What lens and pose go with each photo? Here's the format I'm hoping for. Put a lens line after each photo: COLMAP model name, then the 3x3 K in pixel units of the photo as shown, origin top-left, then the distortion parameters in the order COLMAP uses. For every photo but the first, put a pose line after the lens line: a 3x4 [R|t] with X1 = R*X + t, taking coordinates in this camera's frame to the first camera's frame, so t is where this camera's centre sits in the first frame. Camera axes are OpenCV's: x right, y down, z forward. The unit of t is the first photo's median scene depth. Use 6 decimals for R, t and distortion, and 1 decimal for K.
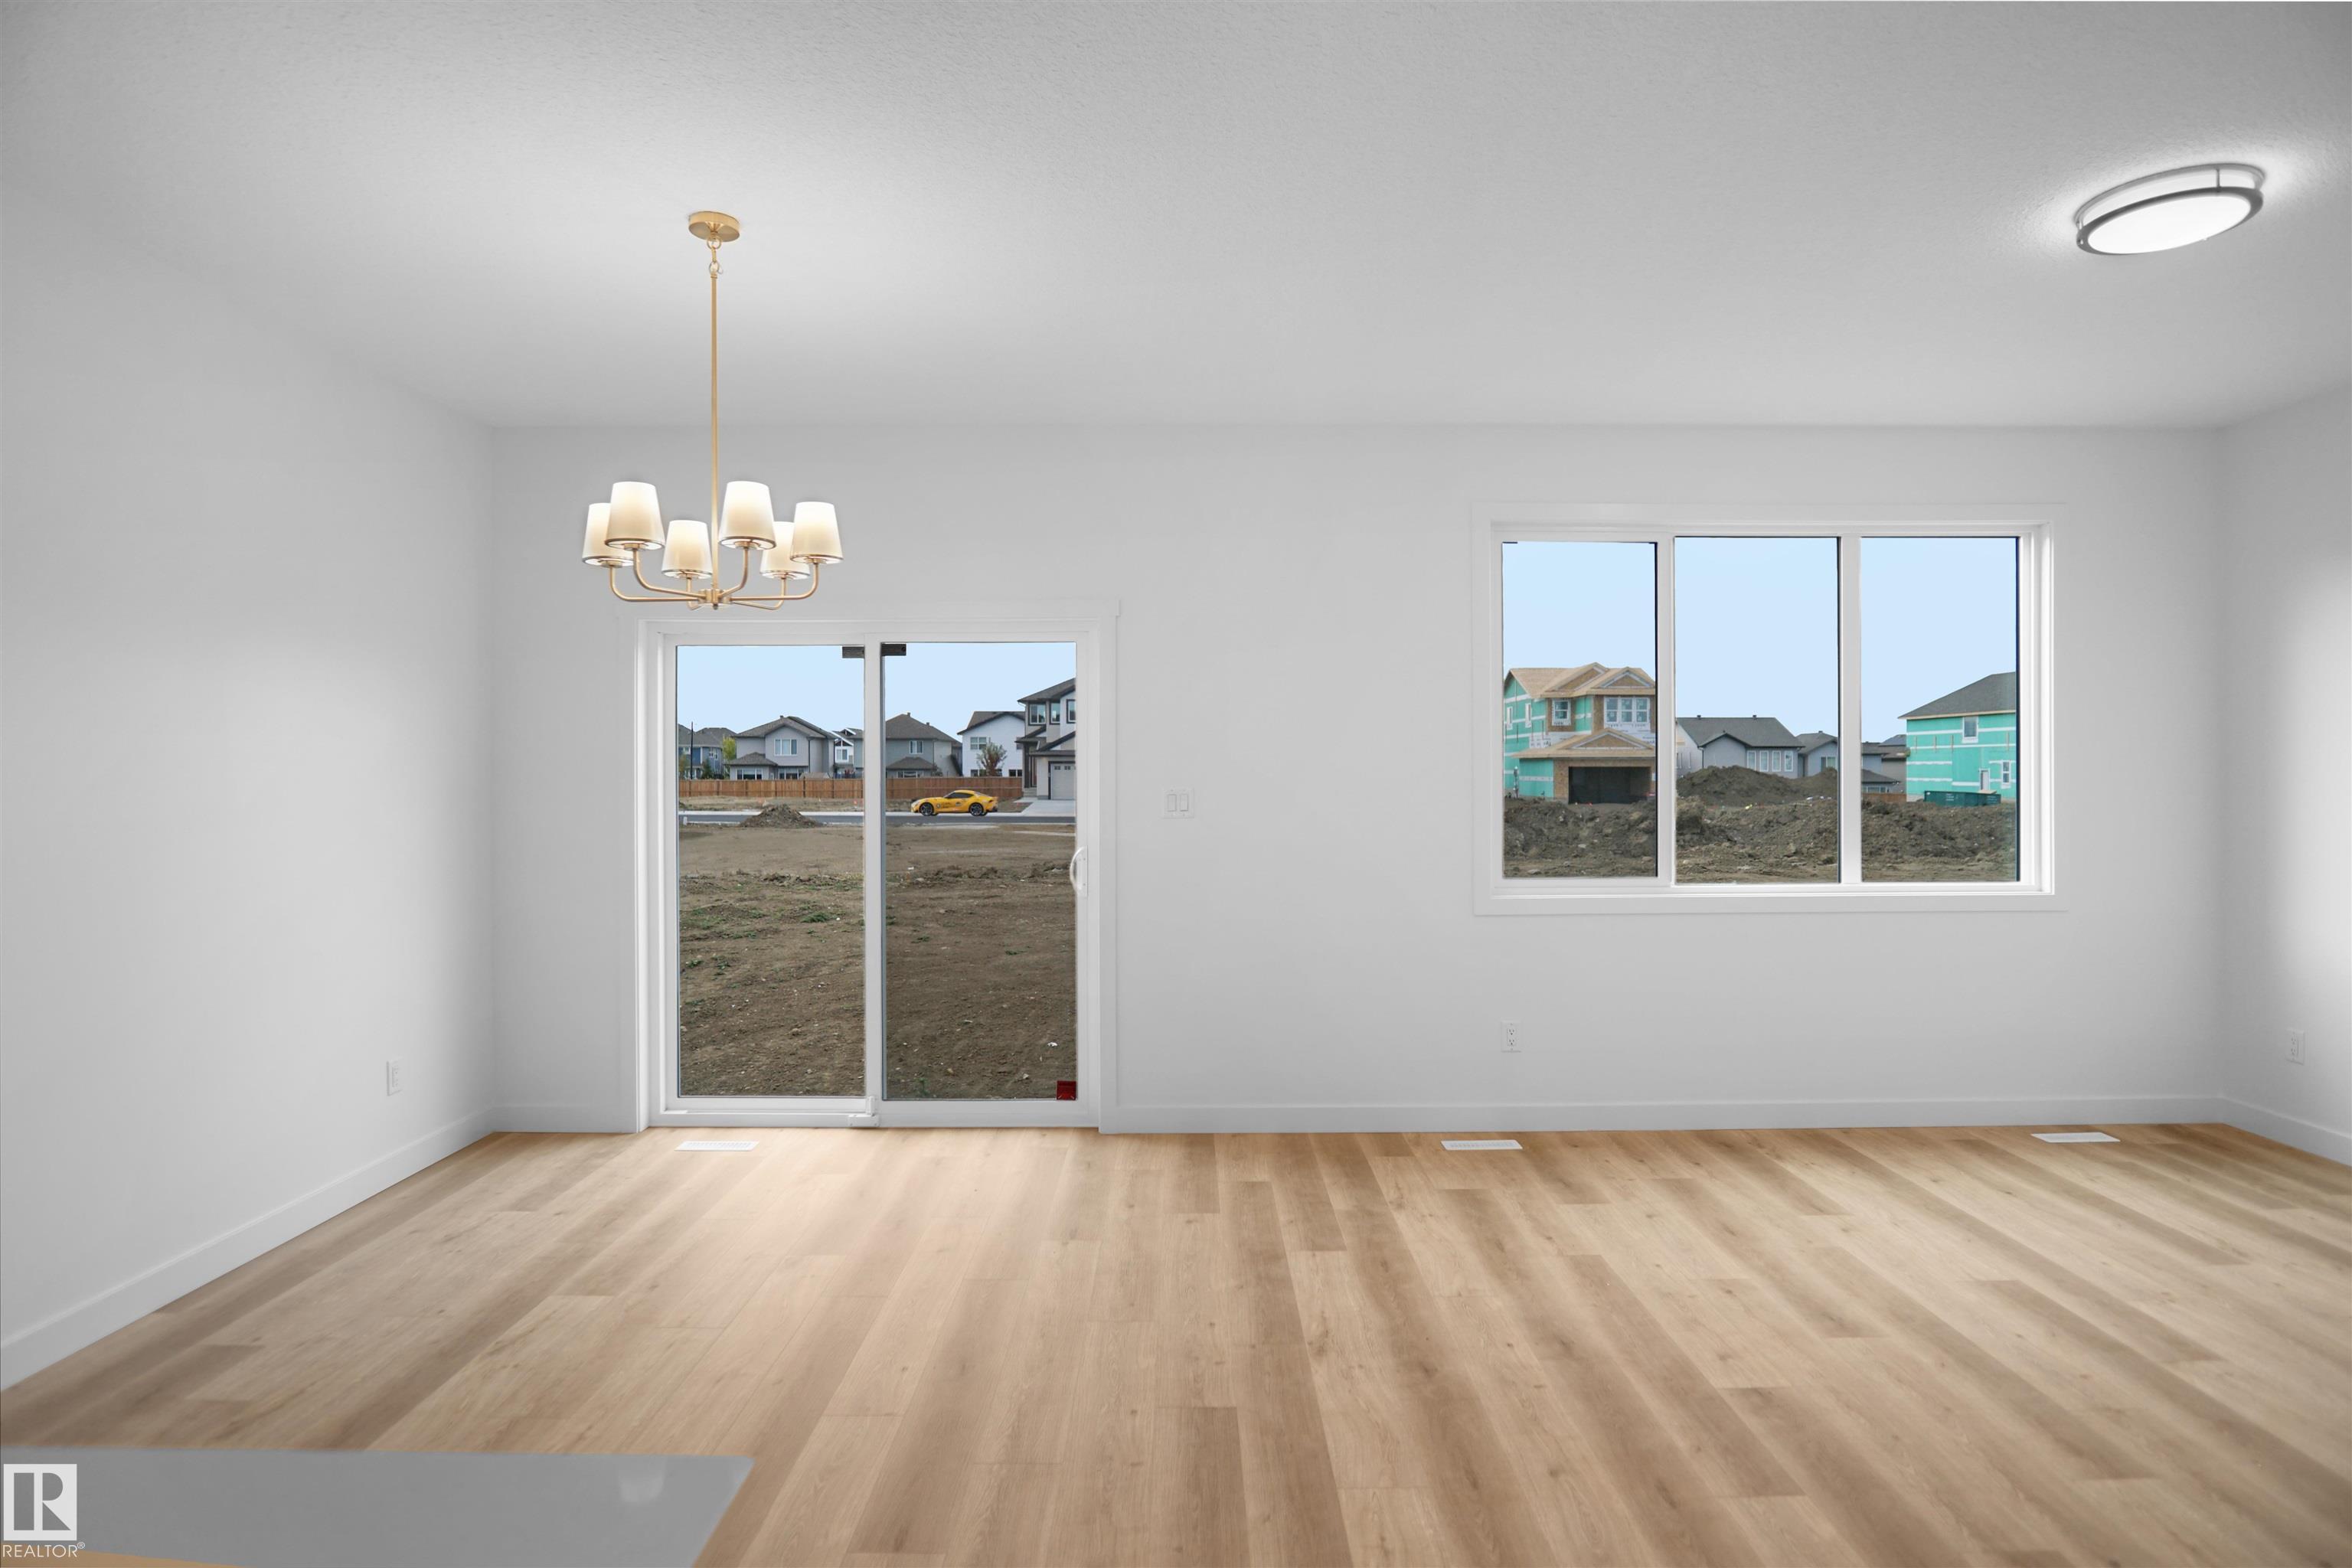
lens RADIAL K [[1259.5, 0, 1192.0], [0, 1259.5, 774.7], [0, 0, 1]] dist [-0.029548, 0.007436]
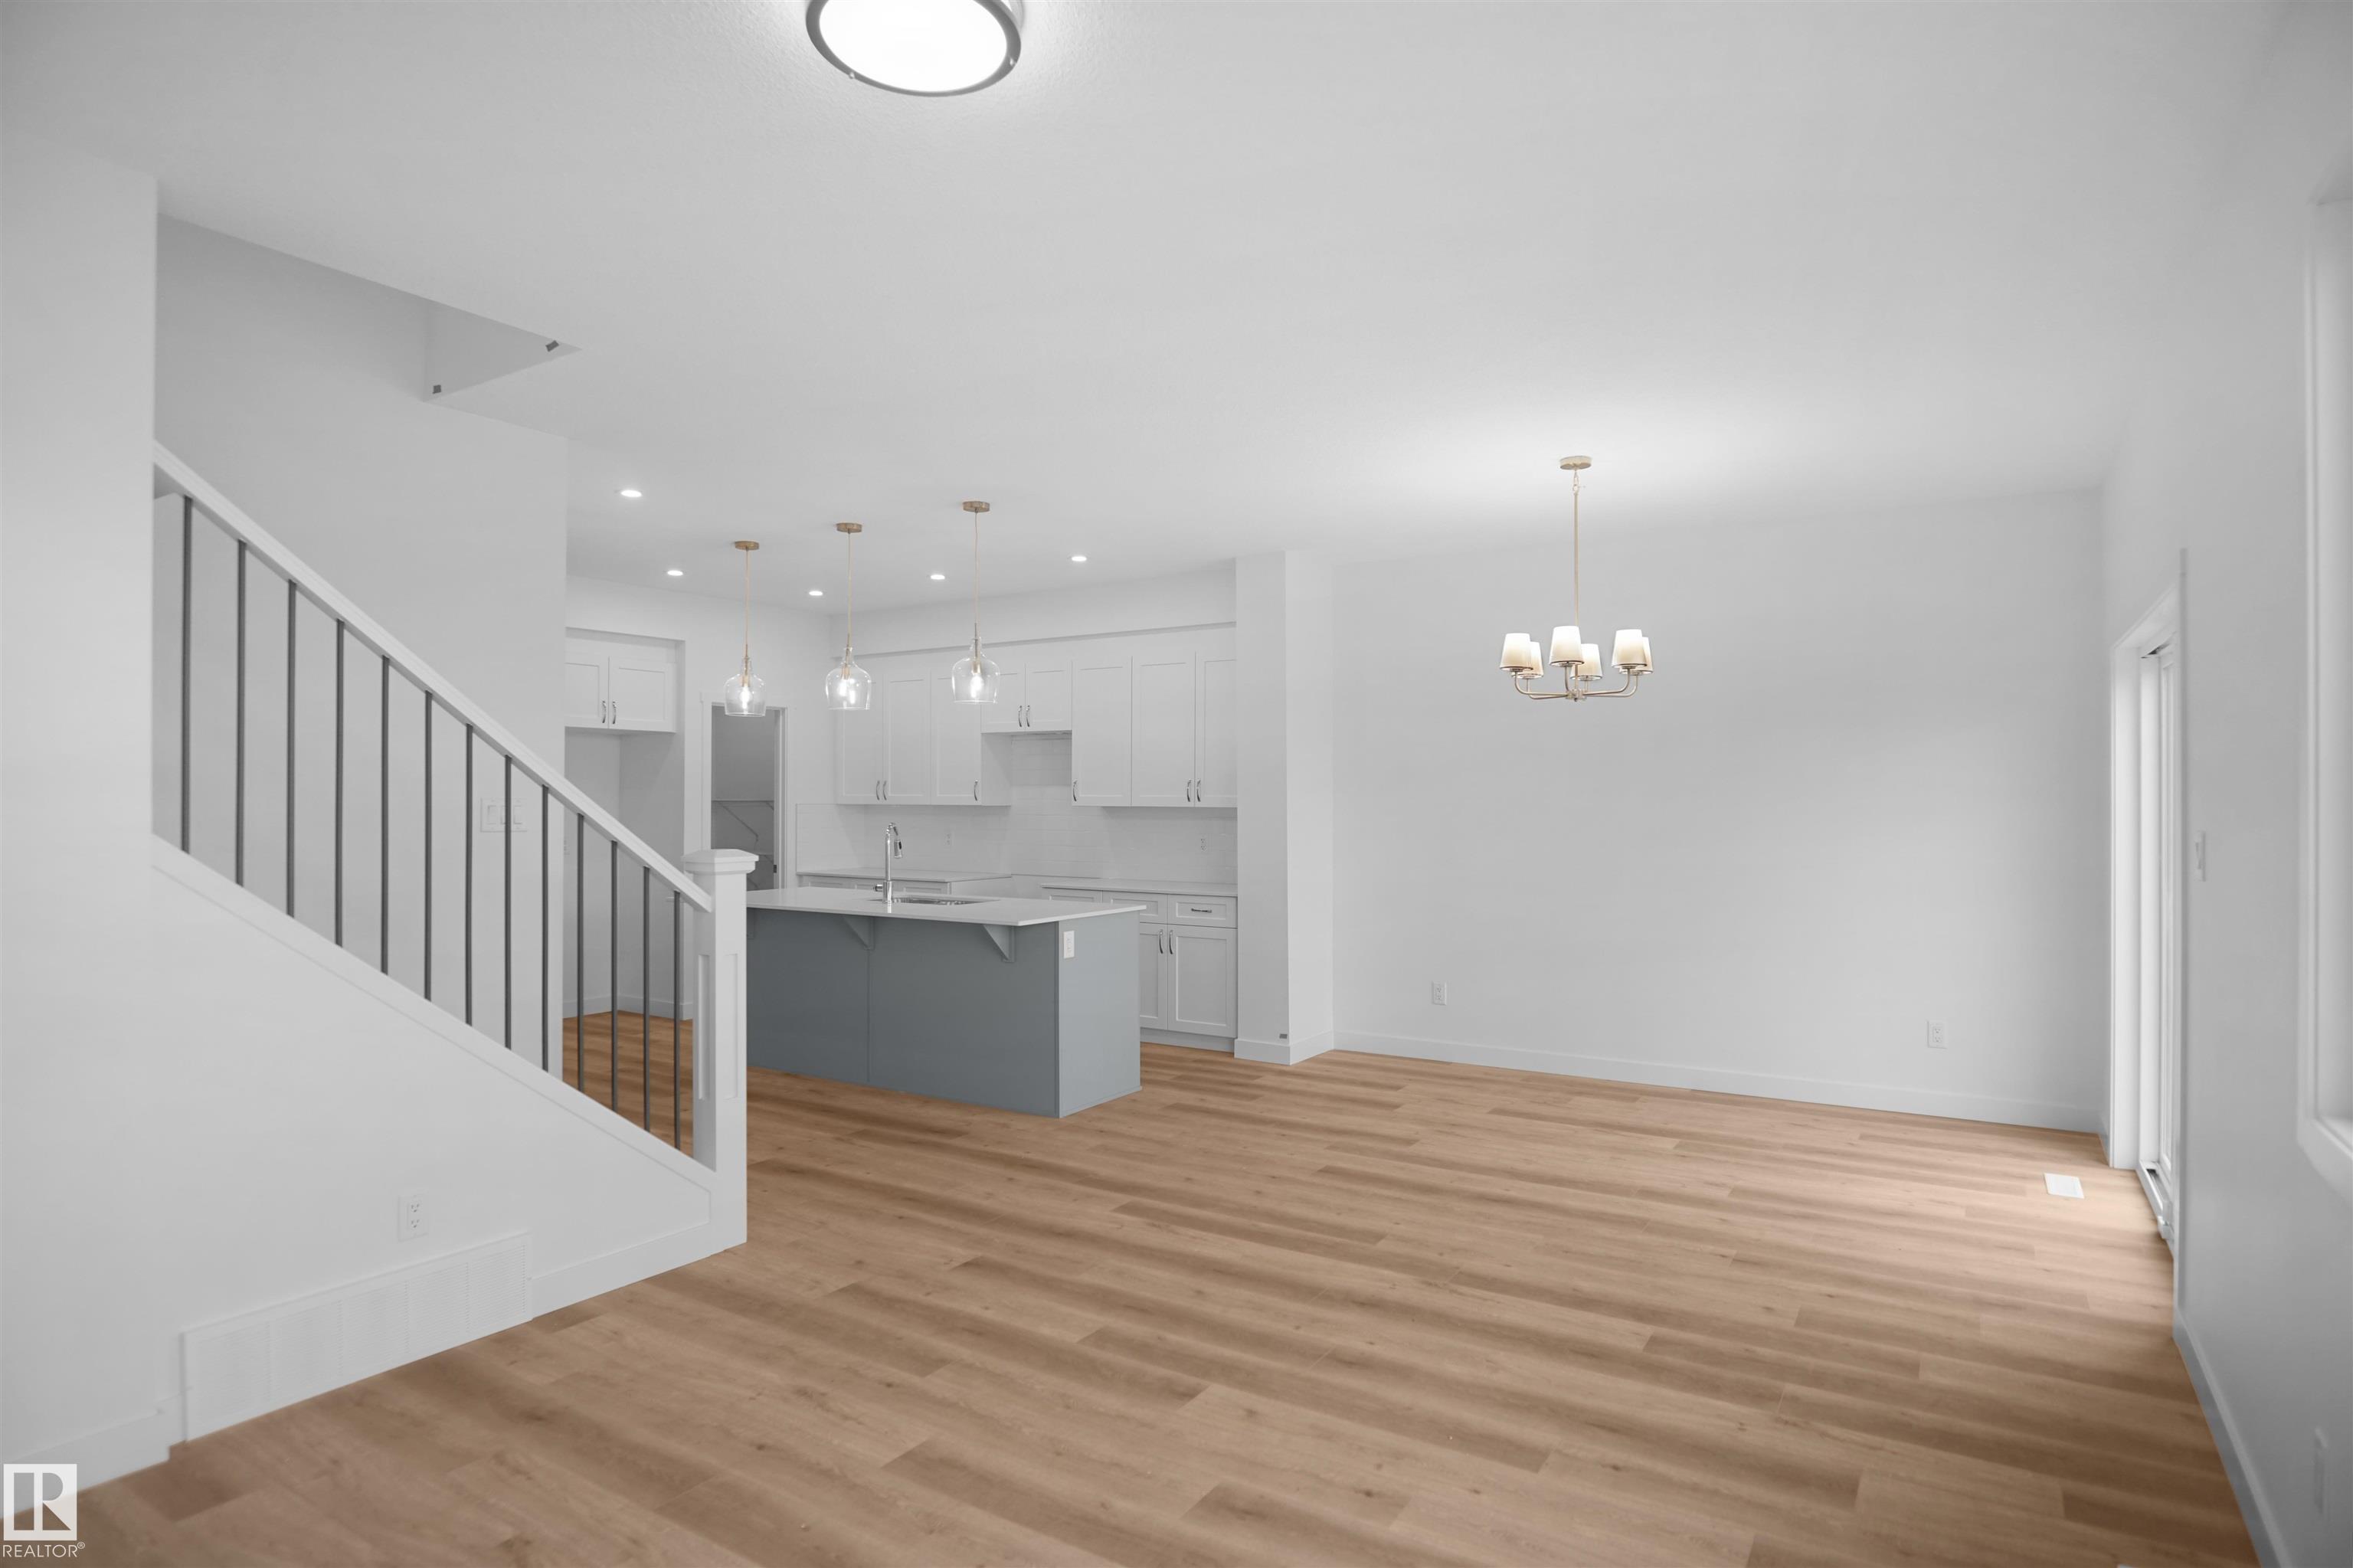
lens RADIAL K [[1260.1, 0, 1183.1], [0, 1260.1, 798.1], [0, 0, 1]] dist [-0.029548, 0.007436]
pose [[-0.541458, 0.000936, -0.840727, 0.771559], [-0.002886, 0.999991, 0.002972, -0.007326], [0.840723, 0.004036, -0.541451, 0.897665]]
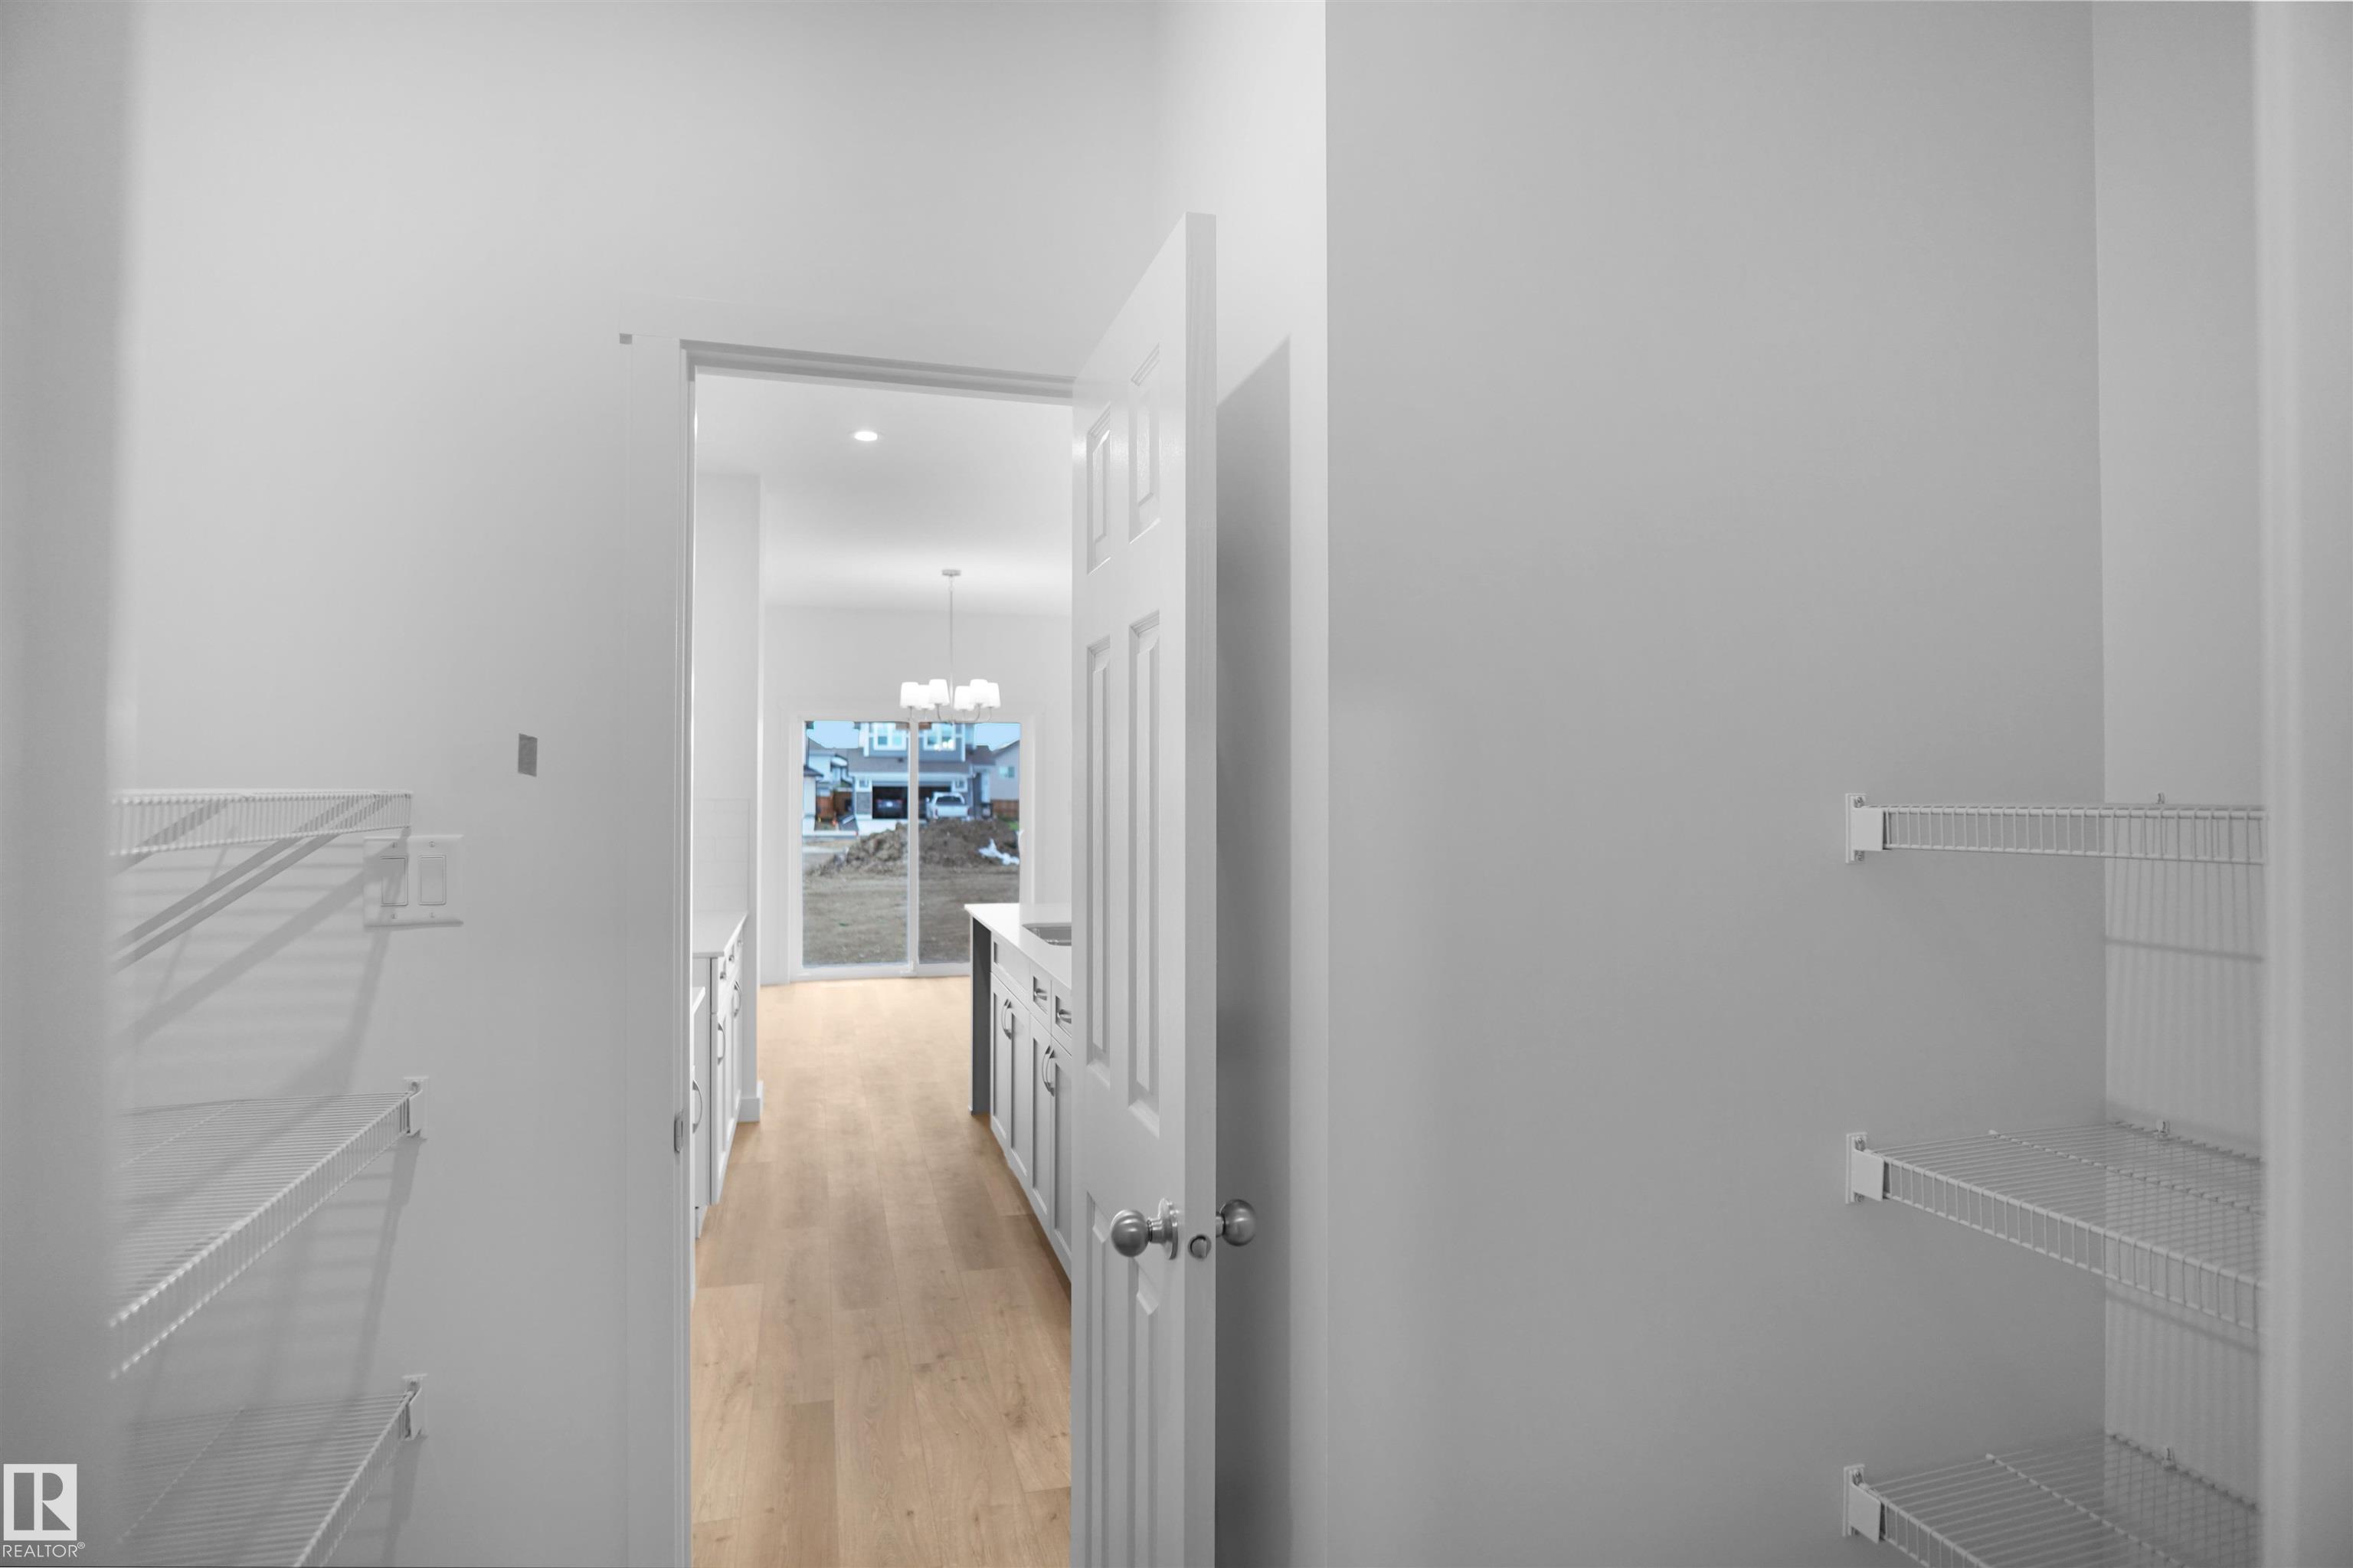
lens RADIAL K [[1260.1, 0, 1173.8], [0, 1260.1, 776.9], [0, 0, 1]] dist [-0.029548, 0.007436]
pose [[0.964448, 0.005715, 0.264210, -0.382300], [-0.001985, 0.999895, -0.014385, 0.003329], [-0.264264, 0.013350, 0.964358, -0.955731]]
